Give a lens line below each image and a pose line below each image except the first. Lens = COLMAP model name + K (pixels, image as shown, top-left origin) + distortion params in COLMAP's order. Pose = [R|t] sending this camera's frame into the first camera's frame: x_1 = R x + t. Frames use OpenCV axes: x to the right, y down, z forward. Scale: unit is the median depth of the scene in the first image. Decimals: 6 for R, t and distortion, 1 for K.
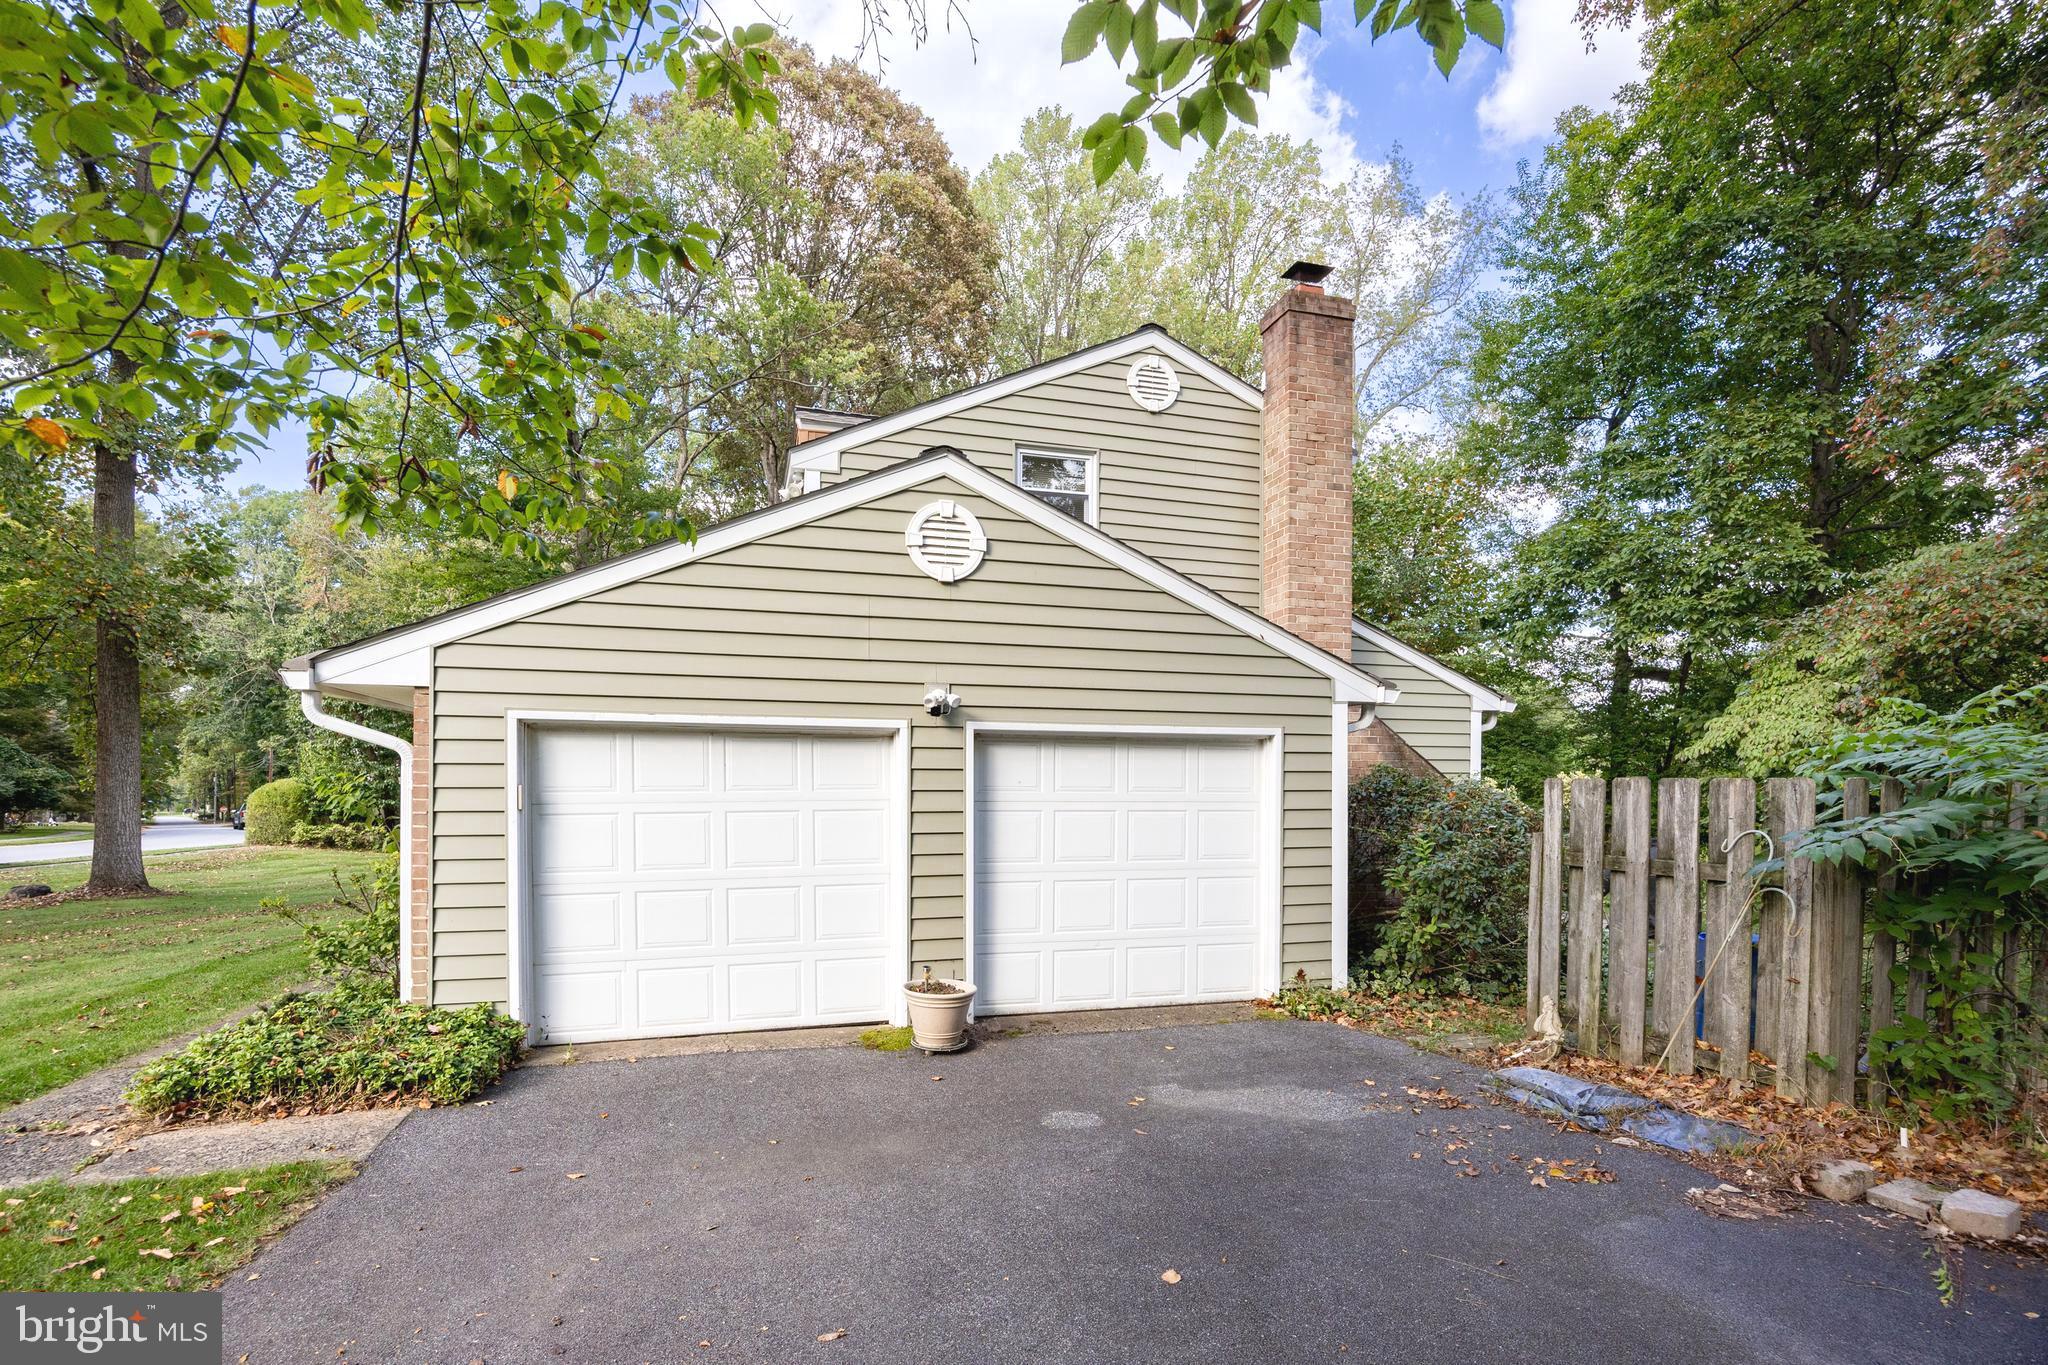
lens RADIAL K [[924.6, 0, 992.7], [0, 924.6, 790.6], [0, 0, 1]] dist [-0.016224, 0.000082]
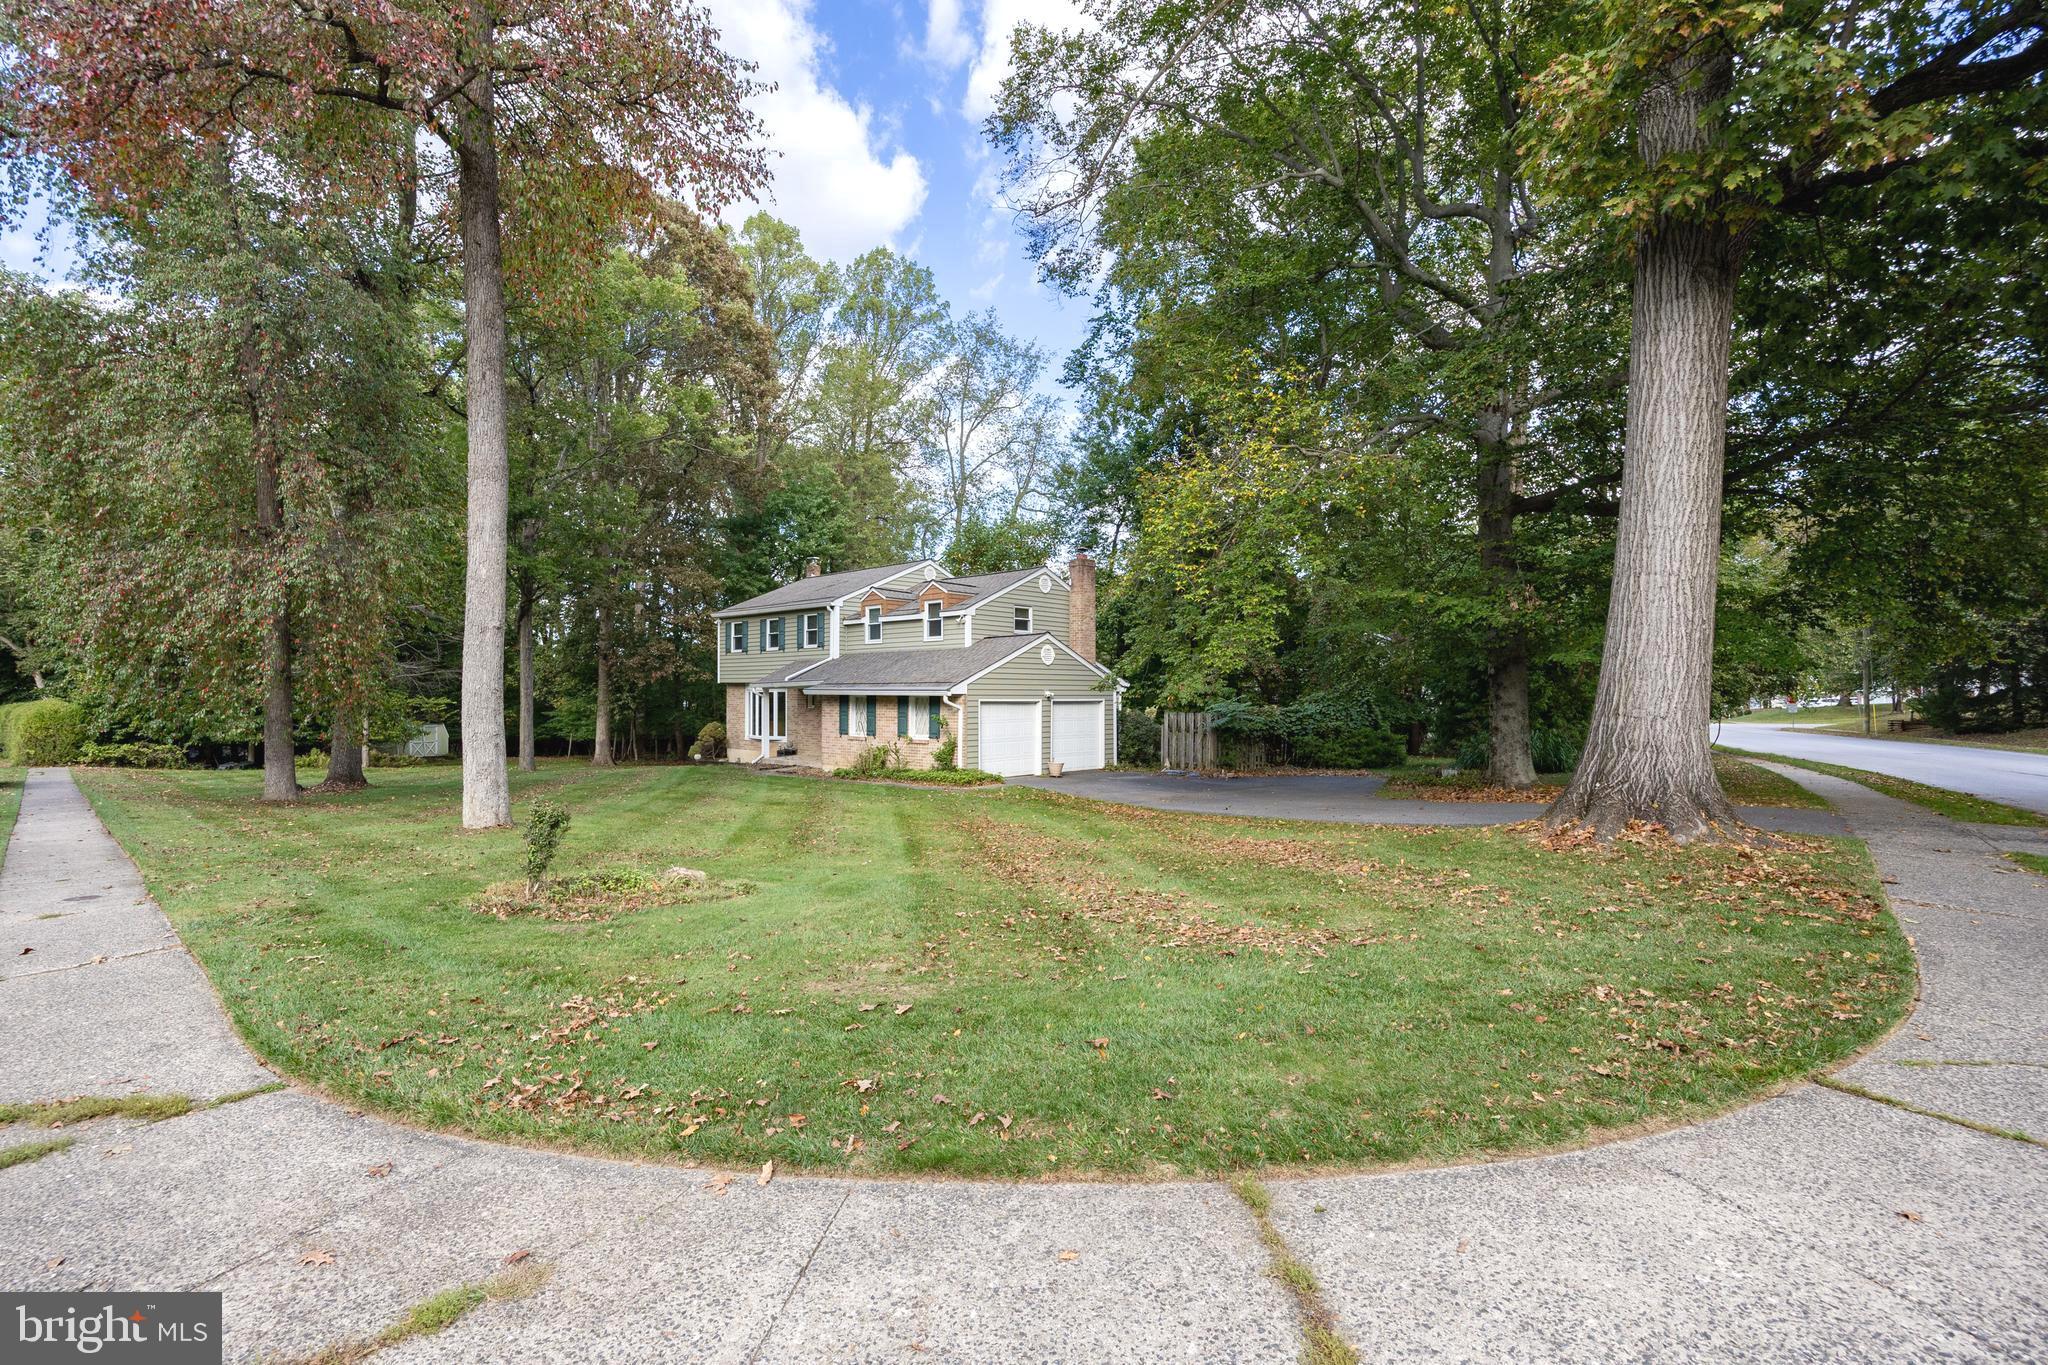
lens RADIAL K [[924.6, 0, 994.9], [0, 924.6, 681.3], [0, 0, 1]] dist [-0.016224, 0.000082]
pose [[0.857818, 0.005123, 0.513929, -2.347115], [0.003003, 0.999883, -0.014980, -0.094663], [-0.513945, 0.014394, 0.857702, -2.373539]]
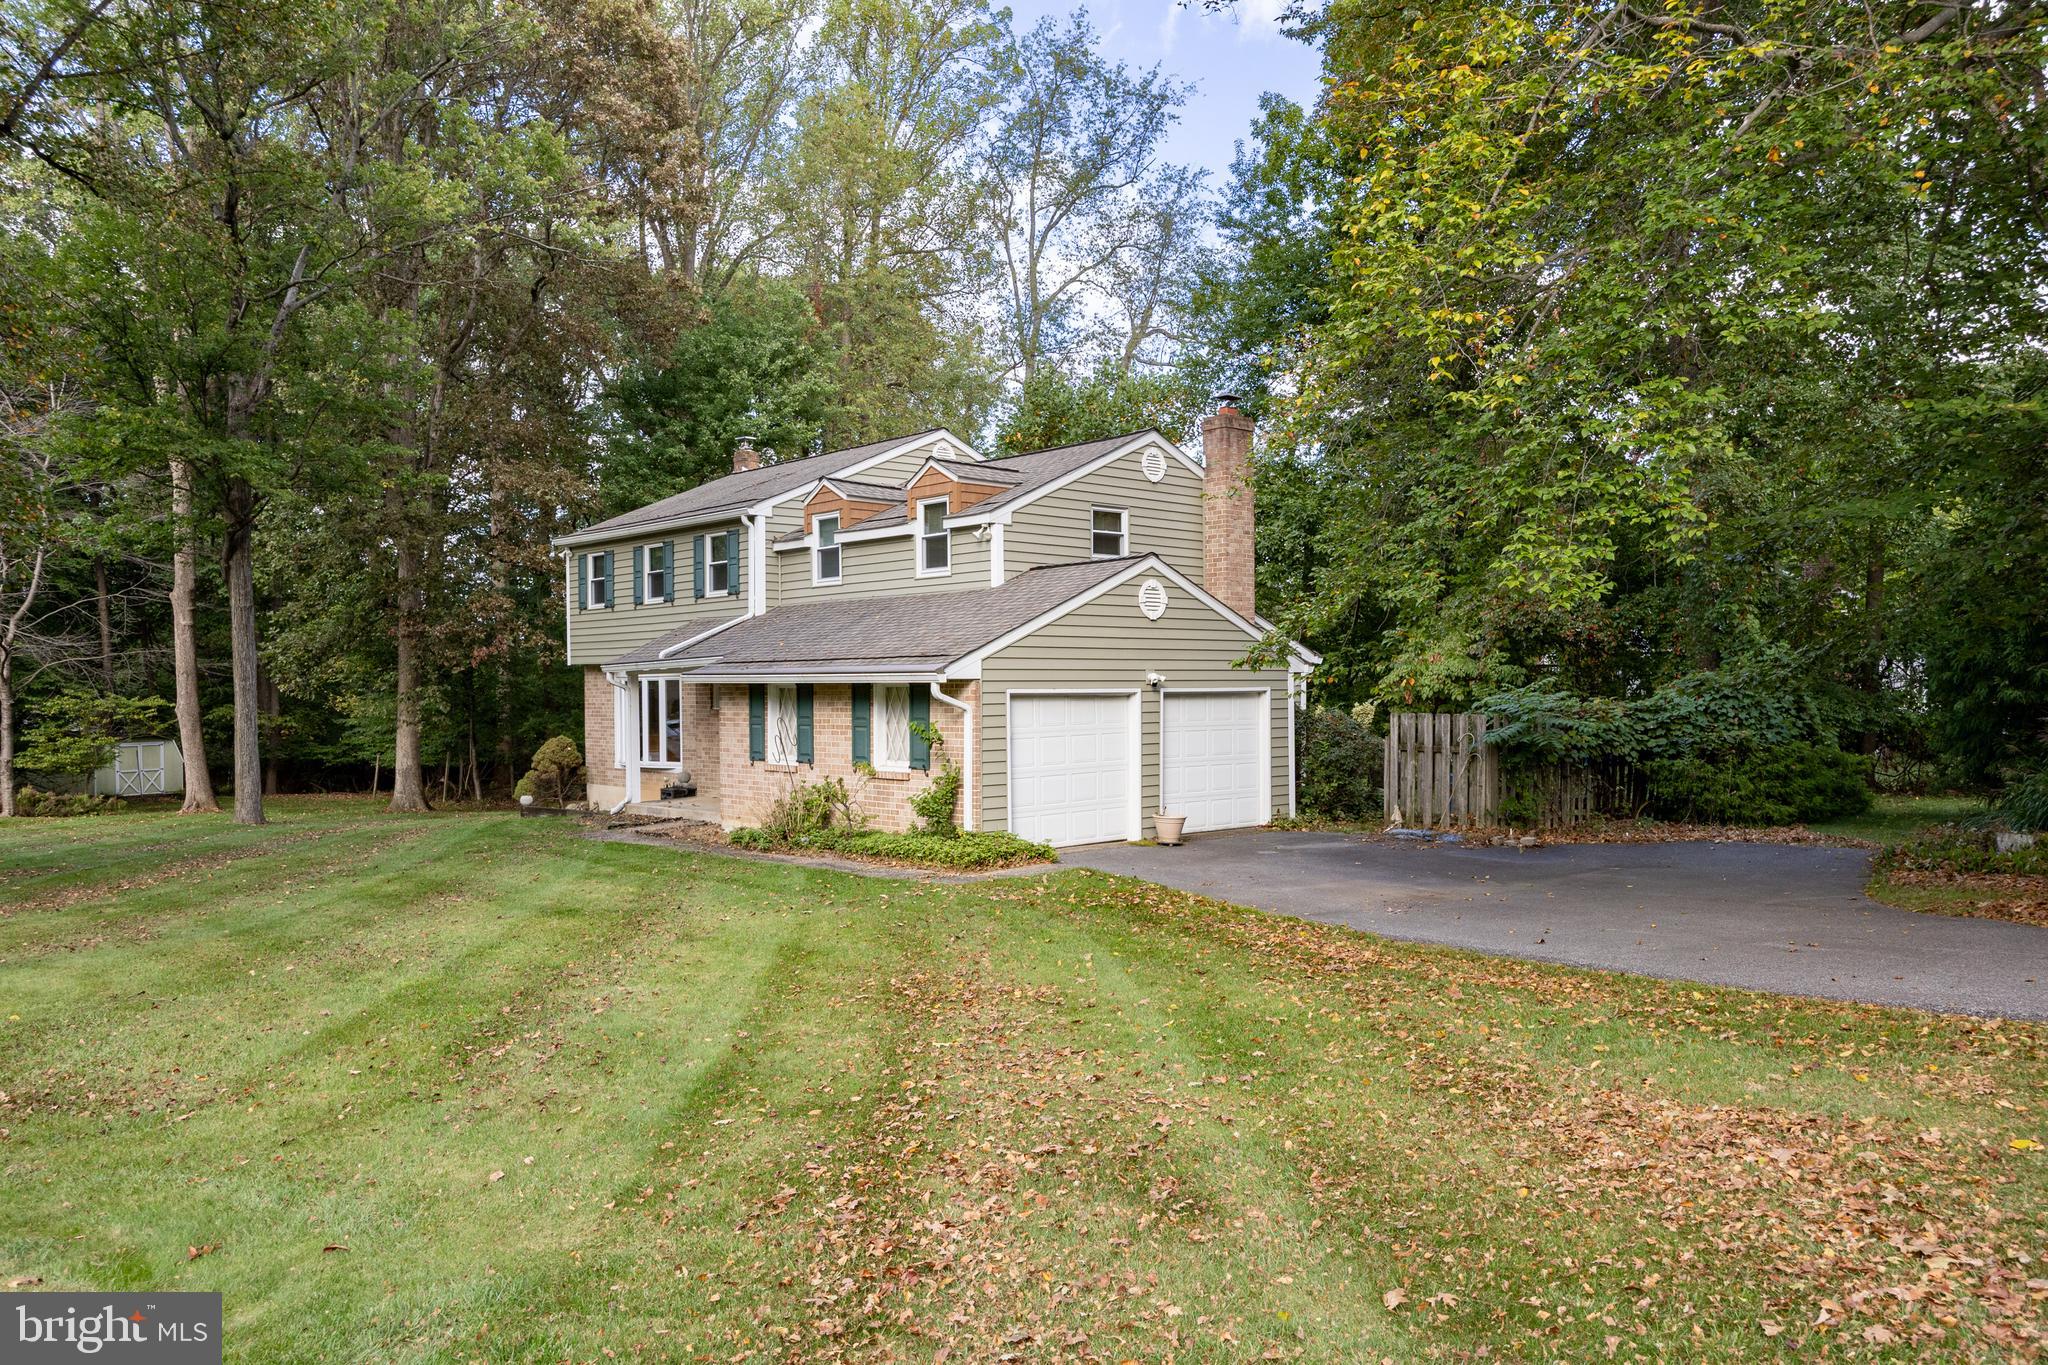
lens RADIAL K [[1448.6, 0, 1028.9], [0, 1448.6, 696.6], [0, 0, 1]] dist [-0.010451, 0.031930]
pose [[0.887463, -0.012712, 0.460703, -1.760454], [0.010852, 0.999919, 0.006686, -0.082495], [-0.460750, -0.000934, 0.887529, -1.694072]]
